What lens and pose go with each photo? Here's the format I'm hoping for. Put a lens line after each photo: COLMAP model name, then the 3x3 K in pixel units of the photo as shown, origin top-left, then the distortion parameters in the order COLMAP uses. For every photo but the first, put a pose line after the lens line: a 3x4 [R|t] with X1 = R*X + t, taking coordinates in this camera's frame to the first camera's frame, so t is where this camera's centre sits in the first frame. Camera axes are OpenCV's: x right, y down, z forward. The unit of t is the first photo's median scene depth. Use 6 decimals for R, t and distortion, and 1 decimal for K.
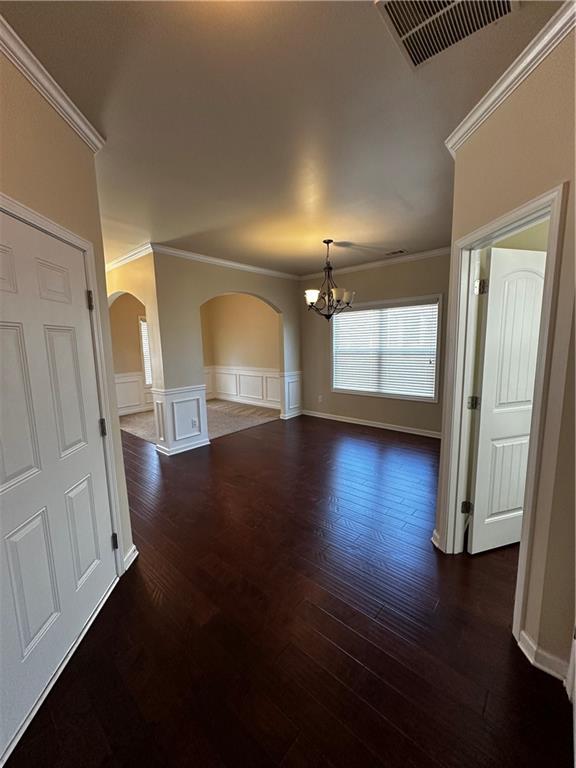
lens RADIAL K [[305.1, 0, 288.0], [0, 305.1, 384.0], [0, 0, 1]] dist [0.001628, 0.000265]
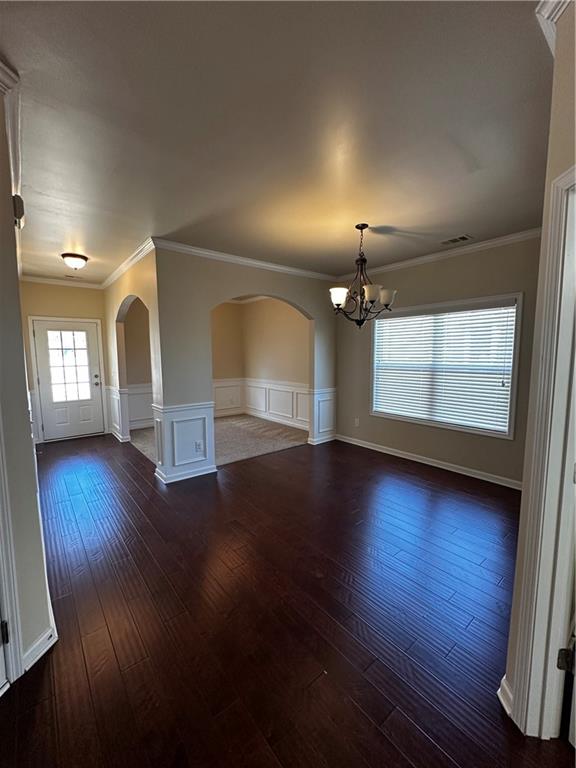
lens RADIAL K [[317.2, 0, 288.0], [0, 317.2, 384.0], [0, 0, 1]] dist [0.001769, 0.000102]
pose [[0.986094, 0.034031, -0.162666, 0.074921], [-0.040064, 0.998620, -0.033948, -0.024519], [0.161286, 0.039993, 0.986097, 0.152636]]
